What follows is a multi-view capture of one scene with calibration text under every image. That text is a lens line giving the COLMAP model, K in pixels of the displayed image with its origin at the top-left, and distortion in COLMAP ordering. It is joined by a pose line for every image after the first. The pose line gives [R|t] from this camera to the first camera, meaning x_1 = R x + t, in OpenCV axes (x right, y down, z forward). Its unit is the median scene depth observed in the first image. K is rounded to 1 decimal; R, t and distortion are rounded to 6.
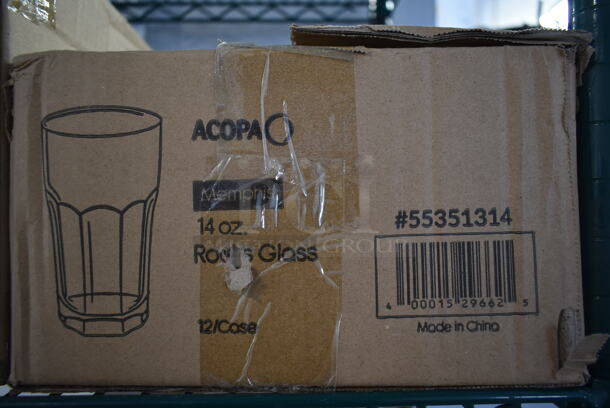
lens RADIAL K [[467.2, 0, 313.5], [0, 467.2, 189.5], [0, 0, 1]] dist [-0.021912, 0.003993]
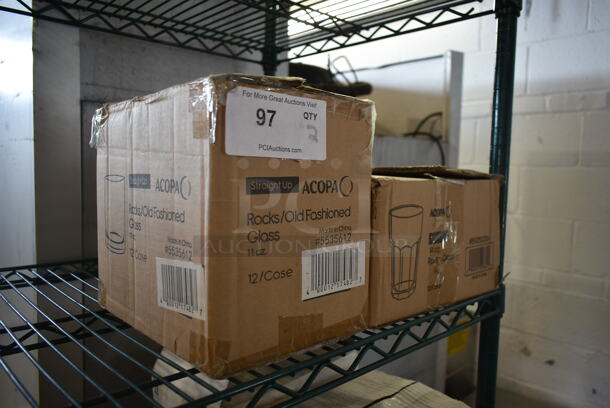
lens RADIAL K [[467.2, 0, 306.0], [0, 467.2, 204.9], [0, 0, 1]] dist [-0.021912, 0.003993]
pose [[0.744585, -0.028572, 0.666916, -2.454225], [-0.035945, 0.995918, 0.082798, -0.358196], [-0.666560, -0.085622, 0.740518, -0.425982]]
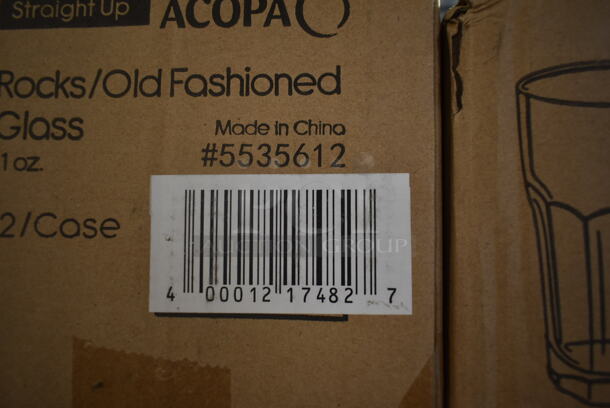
lens RADIAL K [[467.2, 0, 303.5], [0, 467.2, 199.3], [0, 0, 1]] dist [-0.021912, 0.003993]
pose [[0.997878, 0.024337, -0.060391, -0.870398], [-0.027350, 0.998395, -0.049584, 0.068261], [0.059088, 0.051130, 0.996943, 0.310926]]
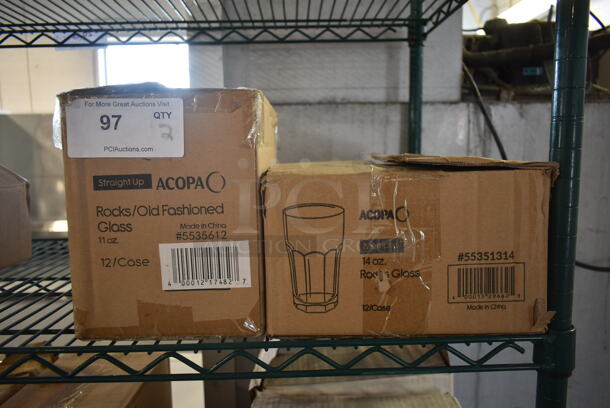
lens RADIAL K [[467.2, 0, 306.8], [0, 467.2, 204.8], [0, 0, 1]] dist [-0.021912, 0.003993]
pose [[0.999940, -0.009231, -0.005823, -0.478559], [0.009911, 0.991421, 0.130332, -0.439454], [0.004570, -0.130382, 0.991453, -1.016679]]
